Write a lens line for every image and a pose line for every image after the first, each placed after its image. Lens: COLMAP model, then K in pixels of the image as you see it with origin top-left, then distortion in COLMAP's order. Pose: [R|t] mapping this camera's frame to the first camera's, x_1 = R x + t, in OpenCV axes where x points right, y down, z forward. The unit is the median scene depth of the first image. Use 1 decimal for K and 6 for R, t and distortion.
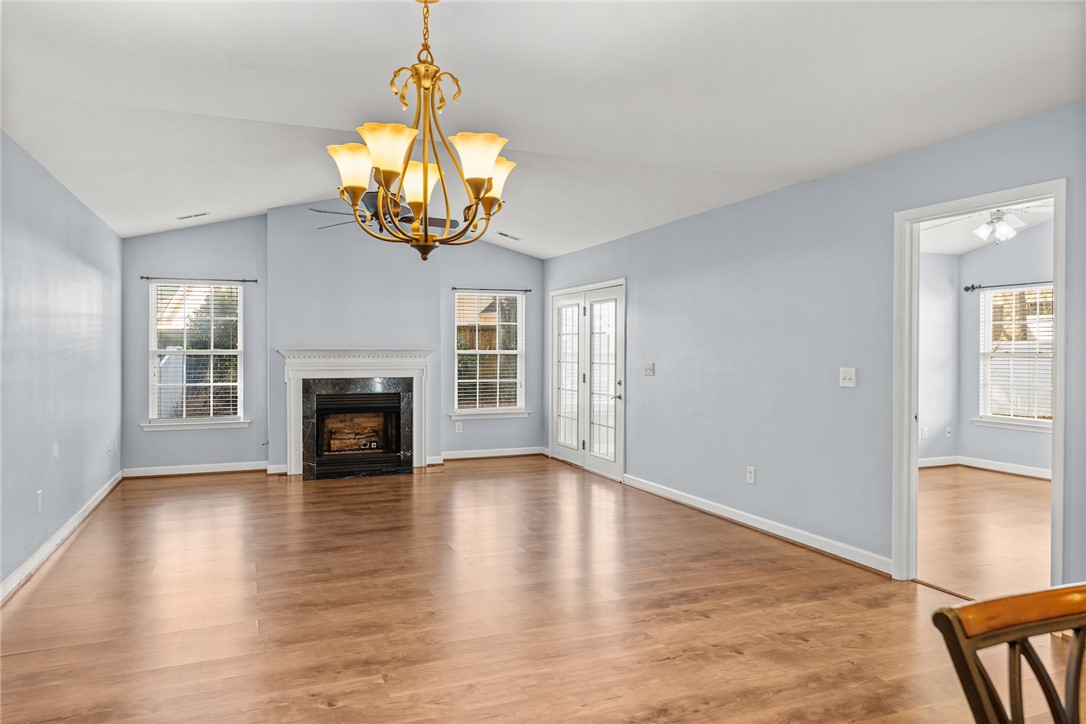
lens RADIAL K [[730.1, 0, 547.5], [0, 730.1, 362.1], [0, 0, 1]] dist [0.001943, 0.004607]
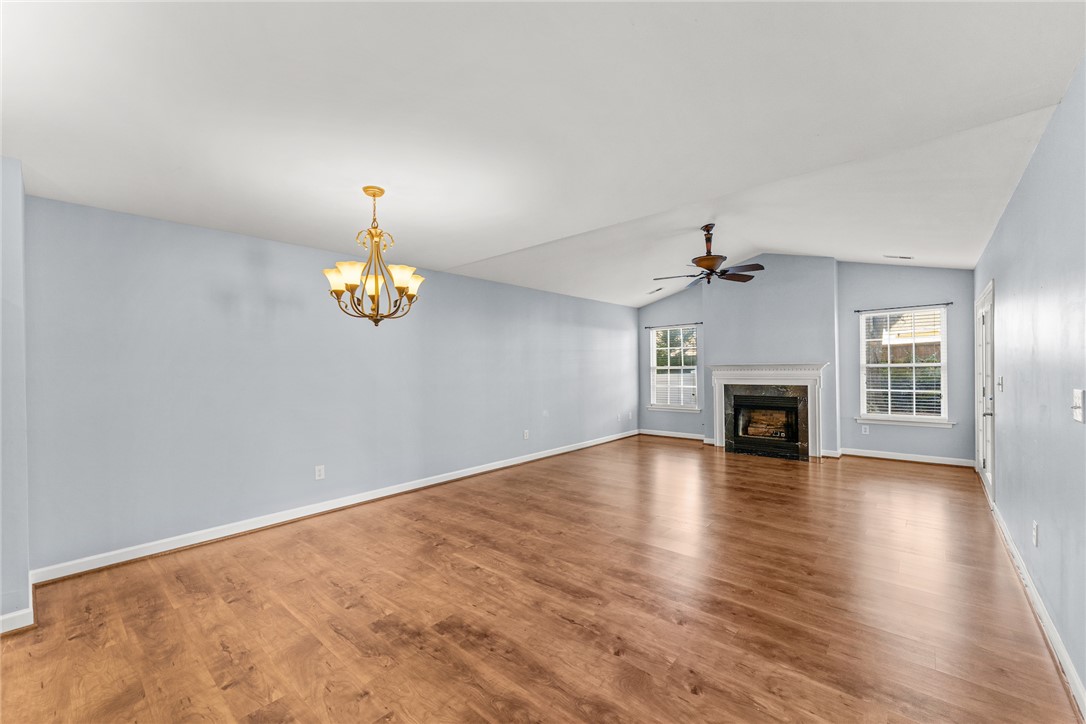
lens RADIAL K [[442.2, 0, 543.7], [0, 442.2, 370.7], [0, 0, 1]] dist [-0.007163, 0.000340]
pose [[0.429047, -0.000738, -0.903282, 0.324992], [-0.000987, 0.999999, -0.001286, -0.003984], [0.903282, 0.001443, 0.429046, 0.258264]]
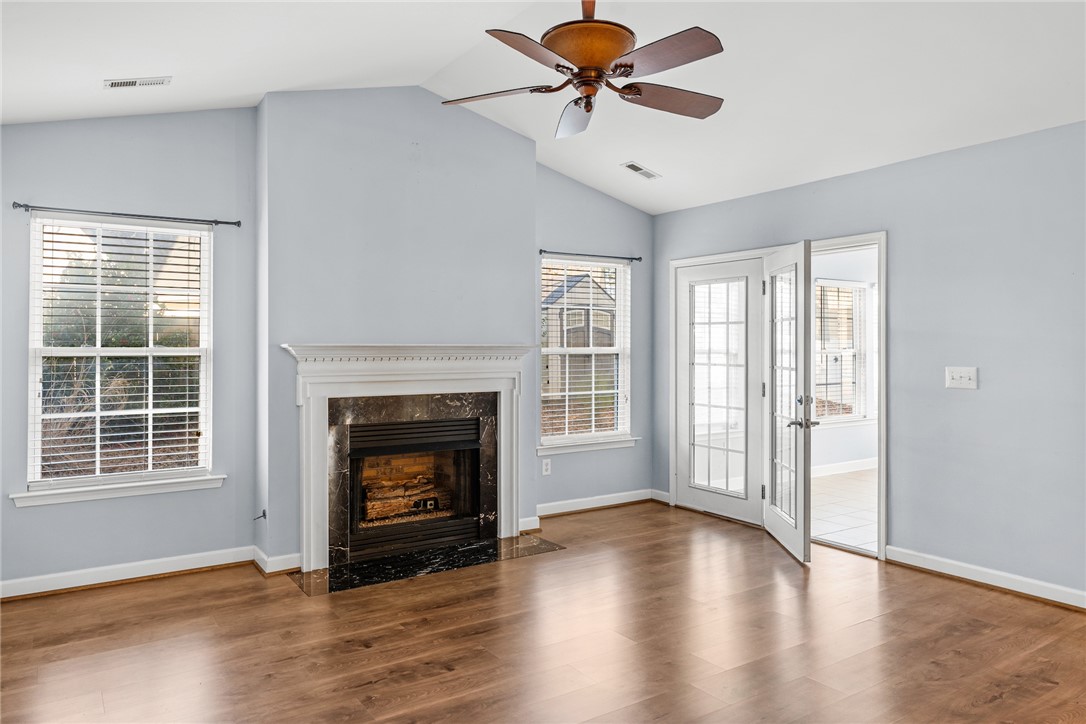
lens RADIAL K [[730.1, 0, 554.2], [0, 730.1, 347.0], [0, 0, 1]] dist [0.001943, 0.004607]
pose [[0.982372, -0.001288, 0.186933, -0.260946], [0.004118, 0.999883, -0.014749, -0.007846], [-0.186893, 0.015258, 0.982262, 0.399932]]
